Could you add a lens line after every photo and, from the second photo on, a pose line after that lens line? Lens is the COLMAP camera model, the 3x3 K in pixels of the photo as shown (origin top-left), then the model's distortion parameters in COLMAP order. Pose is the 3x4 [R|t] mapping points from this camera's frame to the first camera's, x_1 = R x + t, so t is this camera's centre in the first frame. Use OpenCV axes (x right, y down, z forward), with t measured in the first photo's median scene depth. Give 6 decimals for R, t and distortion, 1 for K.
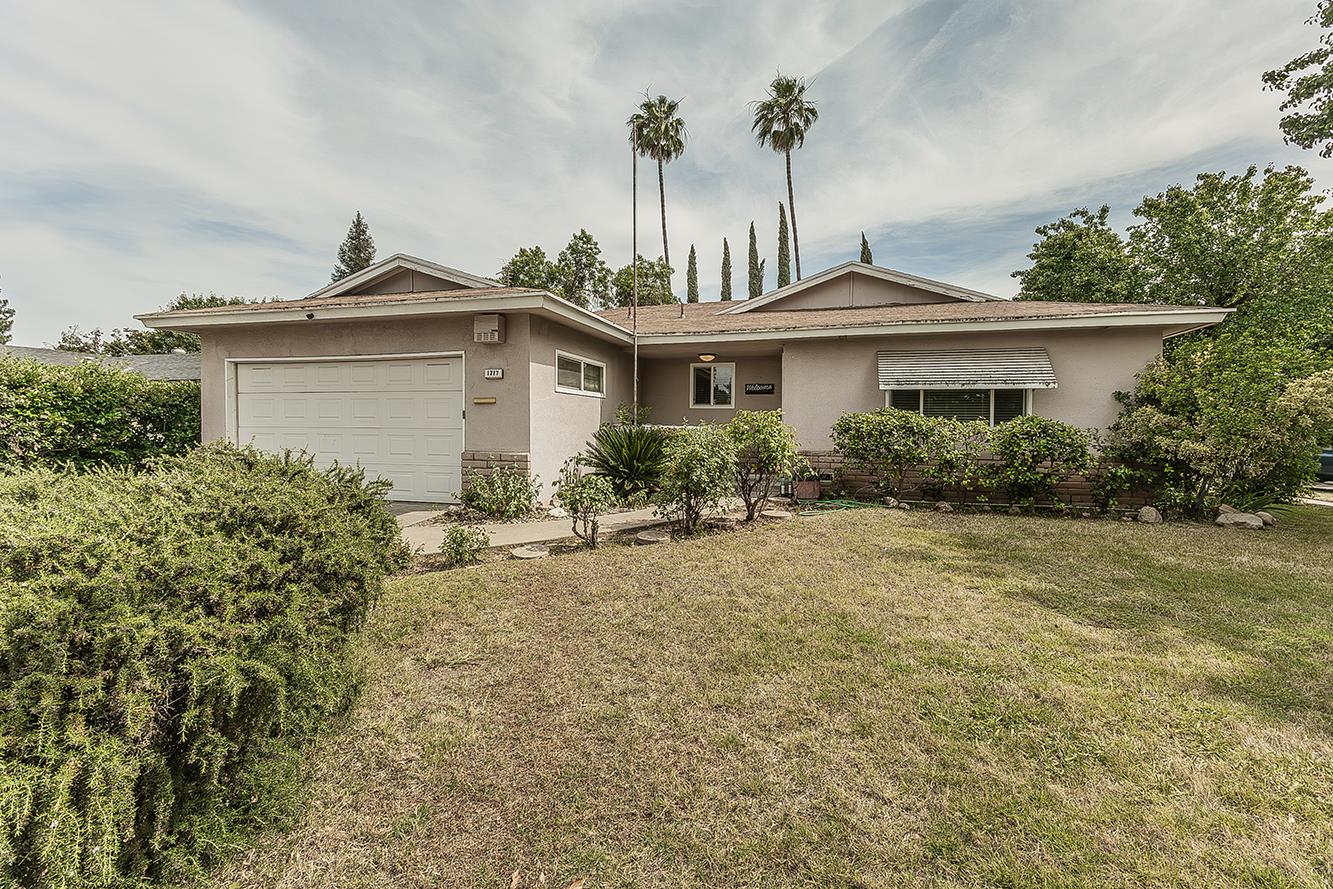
lens RADIAL K [[561.6, 0, 666.5], [0, 561.6, 444.5], [0, 0, 1]] dist [0.002453, 0.000341]
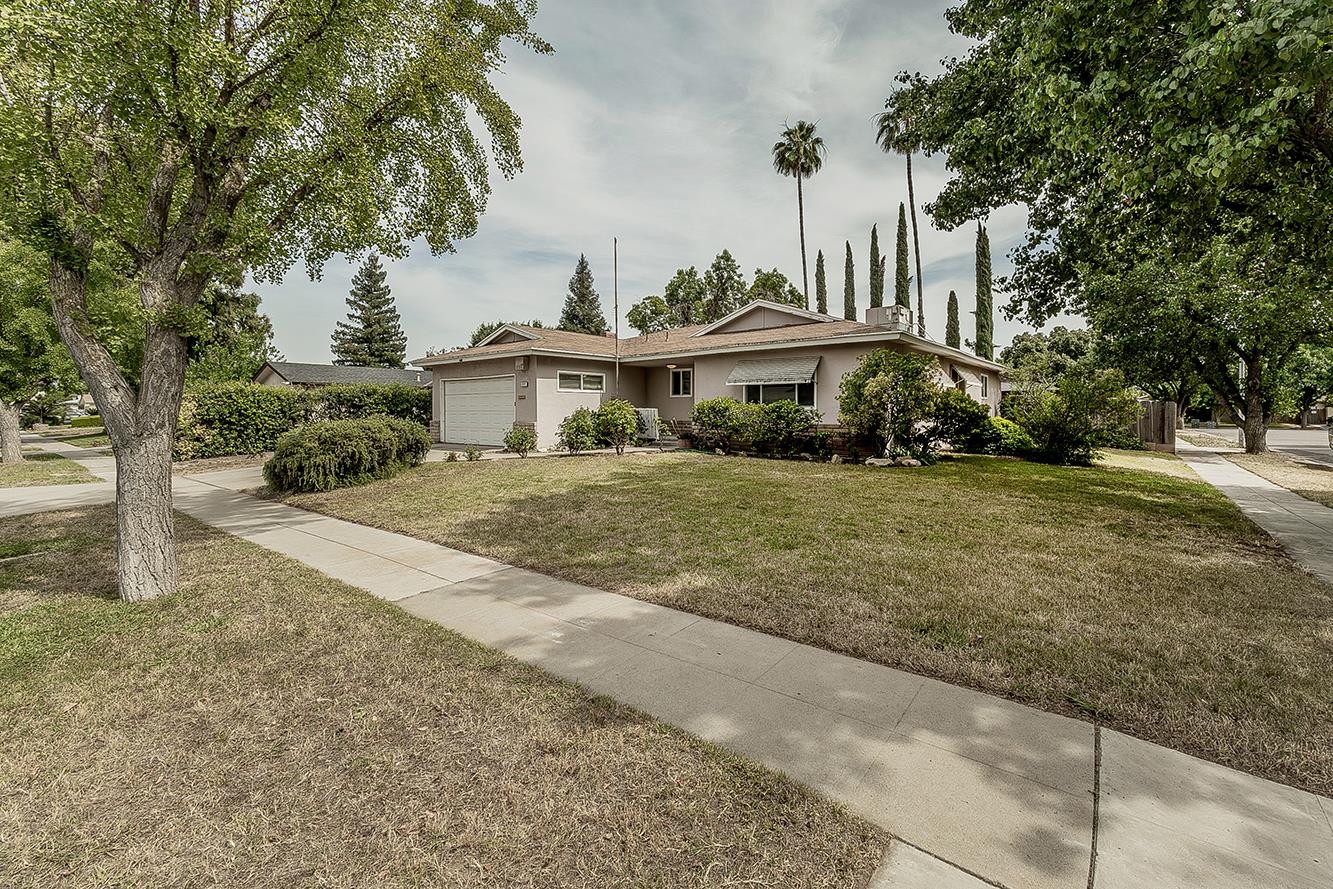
lens RADIAL K [[550.6, 0, 666.7], [0, 550.6, 426.0], [0, 0, 1]] dist [-0.020515, 0.000017]
pose [[0.907254, 0.005509, -0.420547, 0.641577], [-0.006648, 0.999977, -0.001242, 0.016036], [0.420531, 0.003923, 0.907270, -0.383996]]
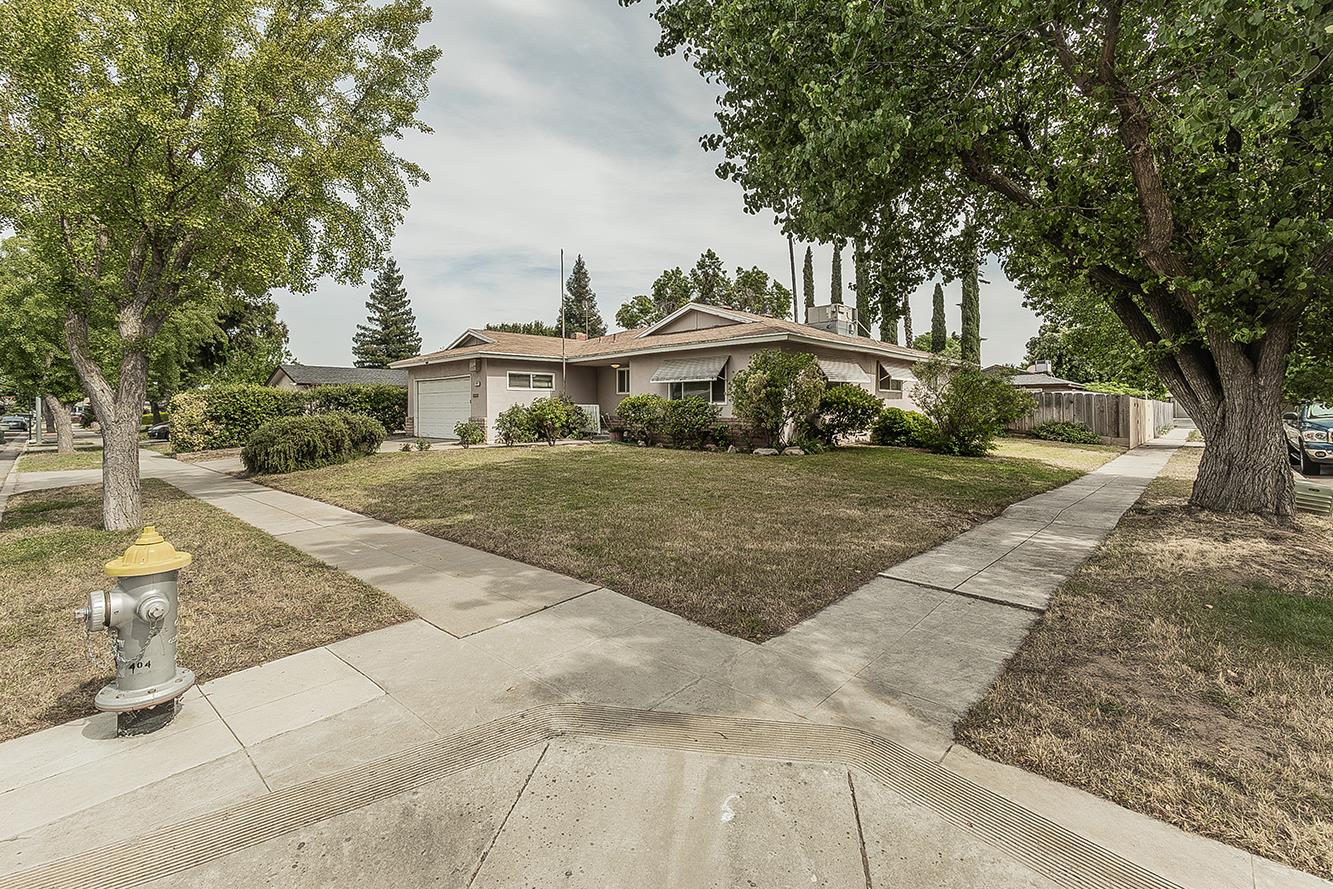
lens RADIAL K [[568.8, 0, 632.1], [0, 568.8, 415.7], [0, 0, 1]] dist [-0.023635, 0.000058]
pose [[0.859729, -0.004334, -0.510731, 0.899008], [-0.004432, 0.999863, -0.015944, 0.024359], [0.510731, 0.015971, 0.859592, -0.423288]]
